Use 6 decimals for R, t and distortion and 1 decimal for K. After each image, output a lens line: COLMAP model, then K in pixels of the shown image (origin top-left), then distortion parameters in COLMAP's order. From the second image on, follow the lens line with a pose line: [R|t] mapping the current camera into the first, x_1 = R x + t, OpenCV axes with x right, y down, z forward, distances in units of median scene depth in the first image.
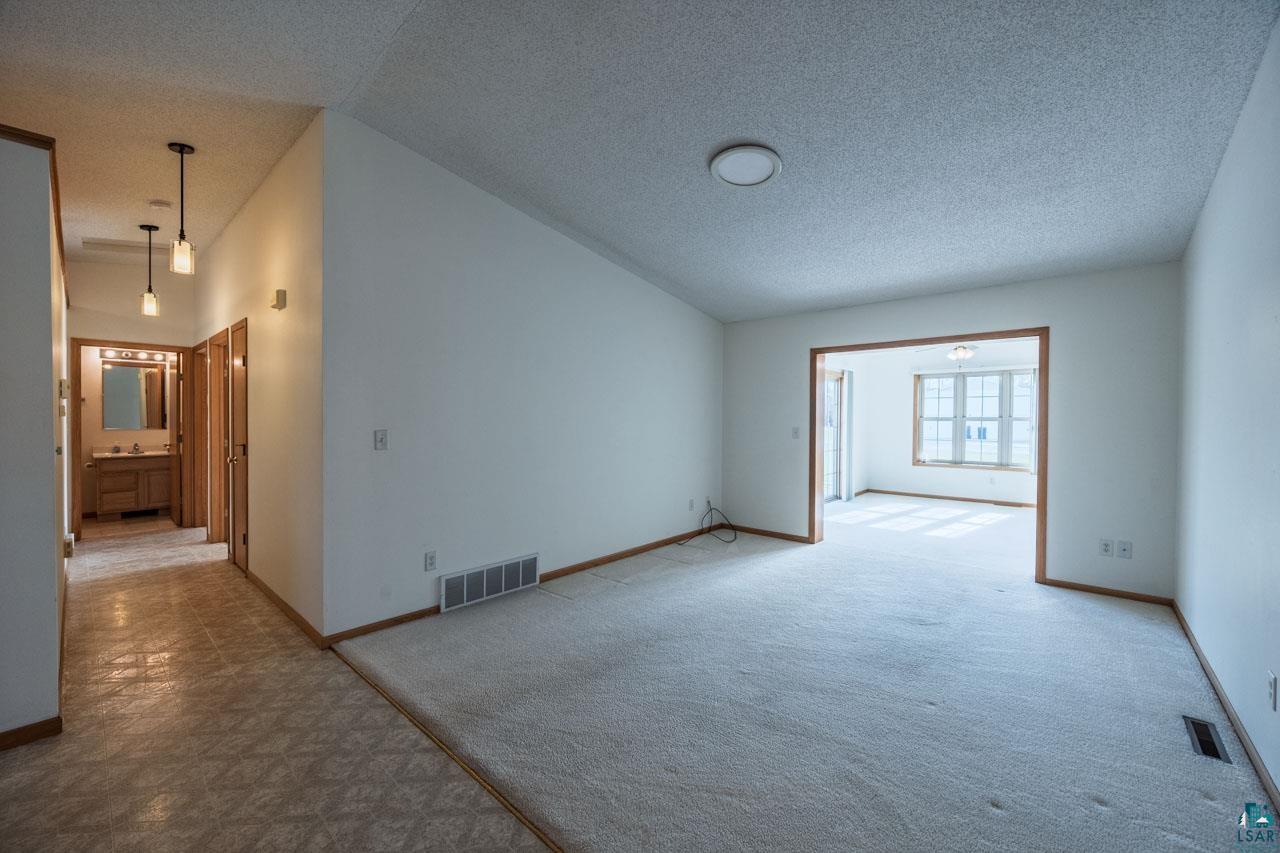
lens RADIAL K [[498.6, 0, 640.1], [0, 498.6, 425.3], [0, 0, 1]] dist [-0.001654, 0.000453]
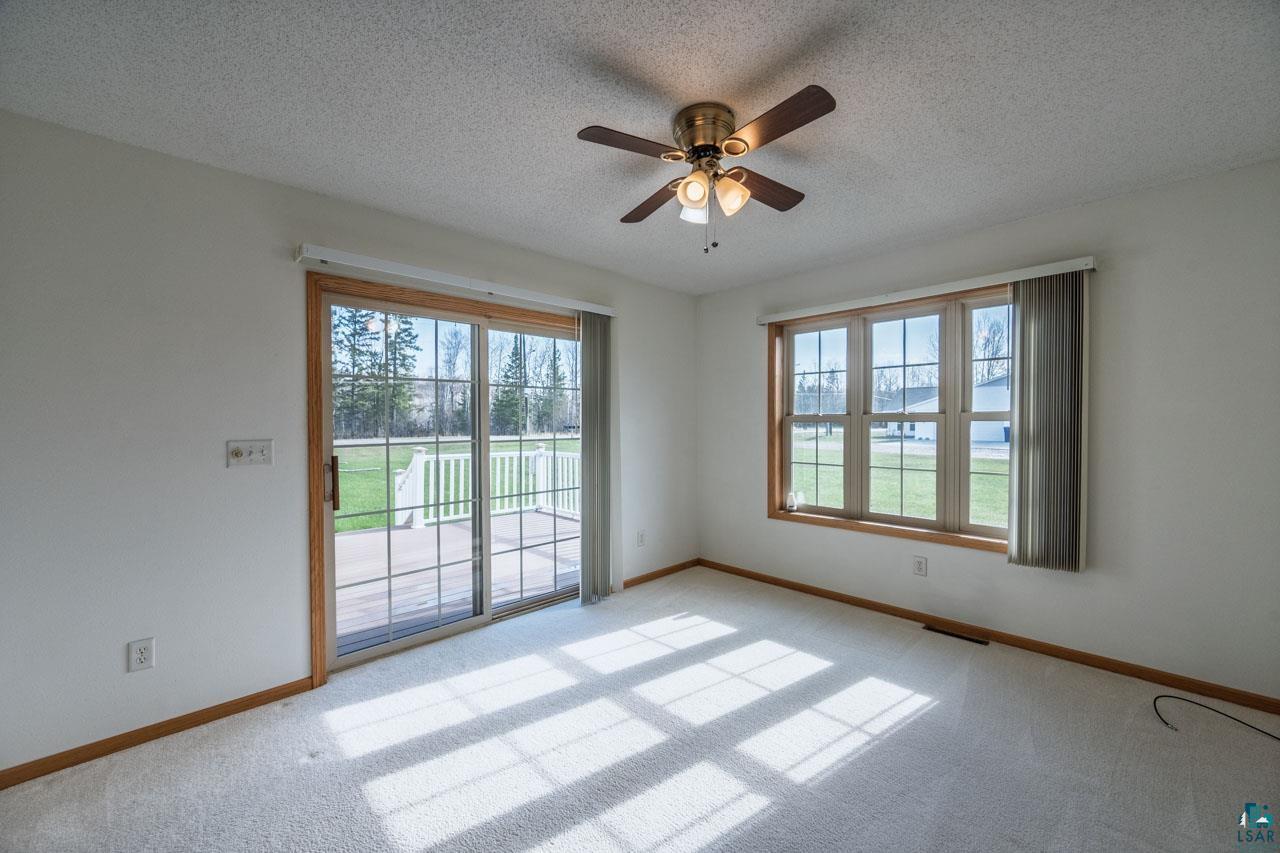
lens RADIAL K [[498.6, 0, 640.1], [0, 498.6, 425.3], [0, 0, 1]] dist [-0.001654, 0.000453]
pose [[0.996594, -0.007425, -0.082134, 0.942974], [0.006978, 0.999959, -0.005728, -0.009633], [0.082173, 0.005136, 0.996605, 1.055060]]
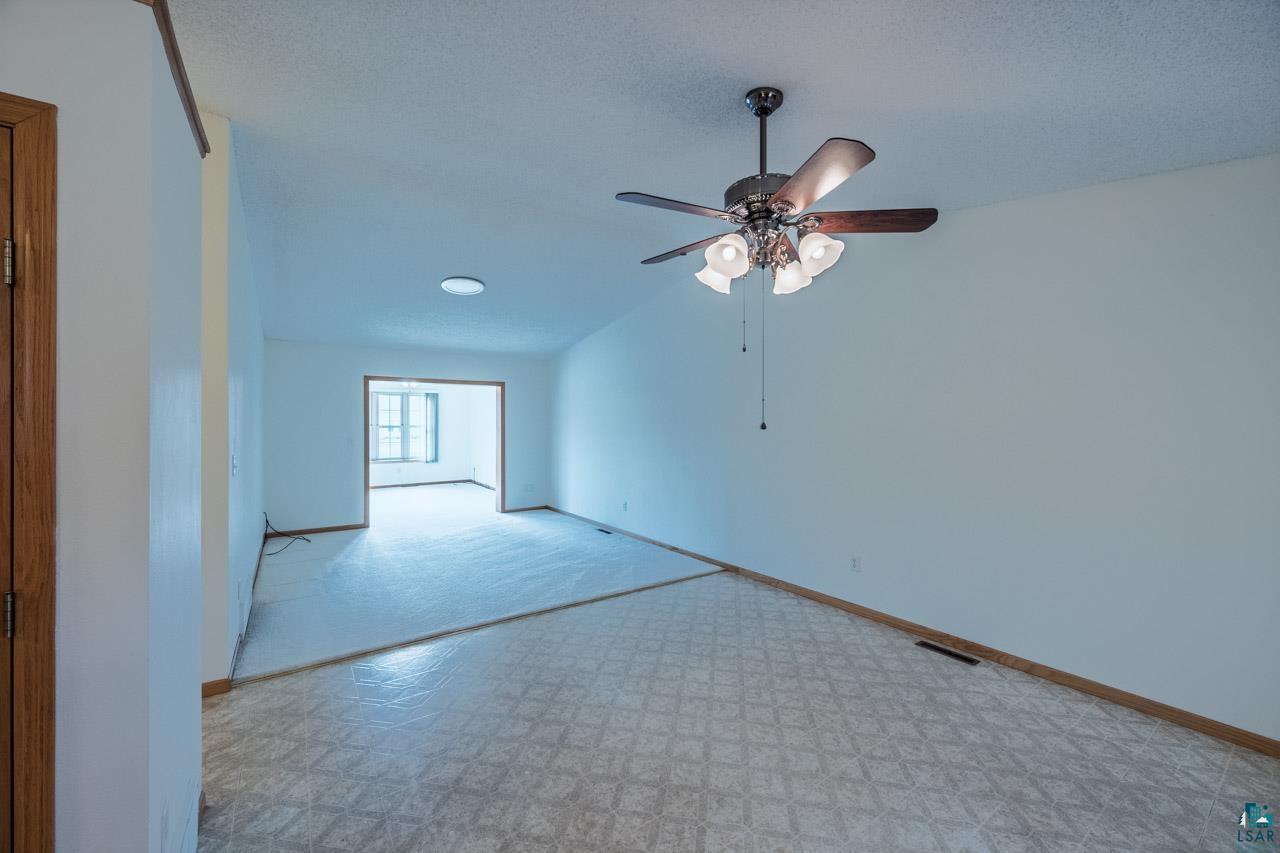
lens RADIAL K [[498.6, 0, 640.1], [0, 498.6, 425.3], [0, 0, 1]] dist [-0.001654, 0.000453]
pose [[0.238149, -0.009576, 0.971182, -0.915099], [0.013460, 0.999888, 0.006558, -0.031068], [-0.971135, 0.011510, 0.238251, 0.011217]]
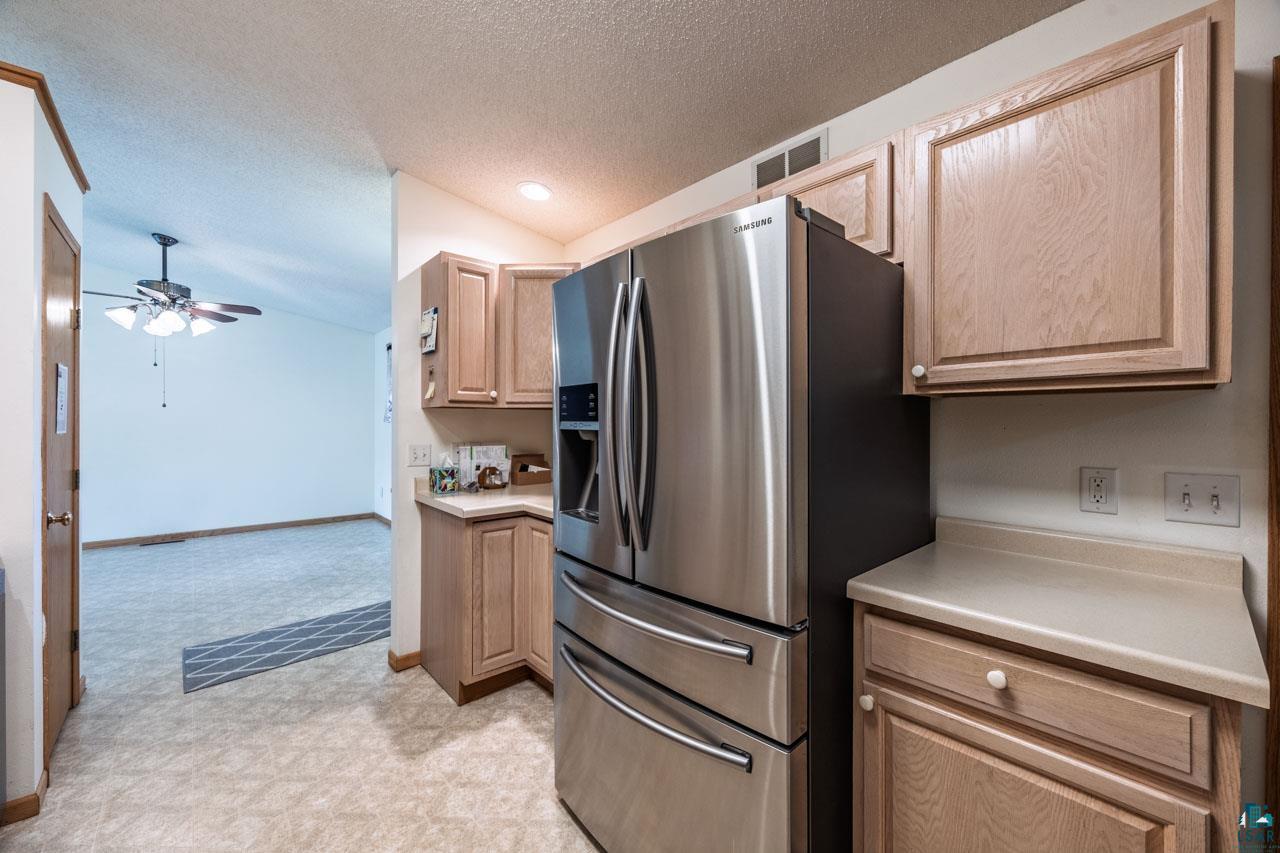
lens RADIAL K [[498.6, 0, 640.1], [0, 498.6, 425.3], [0, 0, 1]] dist [-0.001654, 0.000453]
pose [[-0.993060, -0.013811, 0.116796, -1.419772], [-0.011561, 0.999735, 0.019926, -0.016792], [-0.117041, 0.018438, -0.992956, 0.838921]]
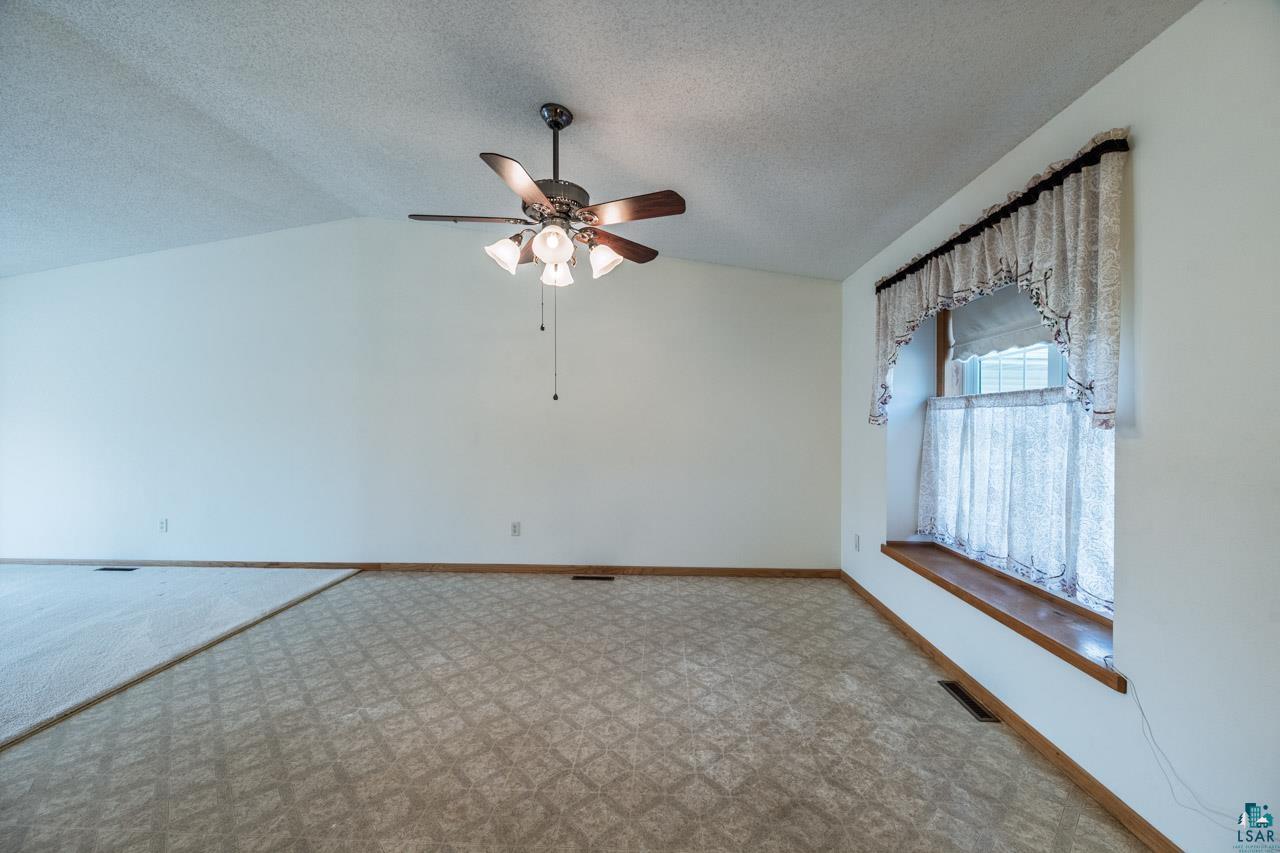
lens RADIAL K [[498.6, 0, 640.1], [0, 498.6, 425.3], [0, 0, 1]] dist [-0.001654, 0.000453]
pose [[-0.626659, -0.011983, 0.779201, -0.913542], [0.004977, 0.999800, 0.019378, -0.004122], [-0.779278, 0.016021, -0.626474, 0.287539]]
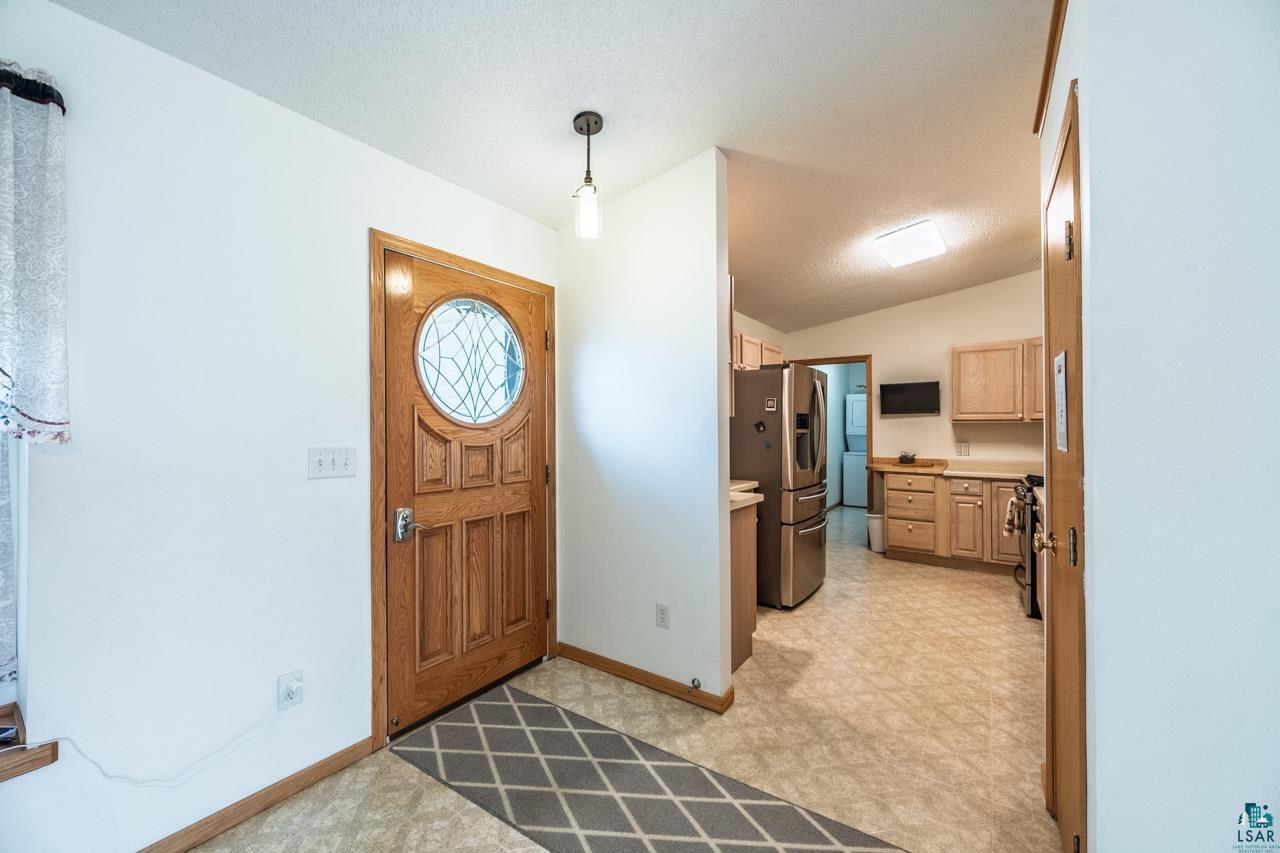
lens RADIAL K [[498.6, 0, 640.1], [0, 498.6, 425.3], [0, 0, 1]] dist [-0.001654, 0.000453]
pose [[0.107835, -0.013963, -0.994071, -0.496099], [-0.009127, 0.999845, -0.015035, -0.002410], [0.994127, 0.010694, 0.107690, 0.099644]]
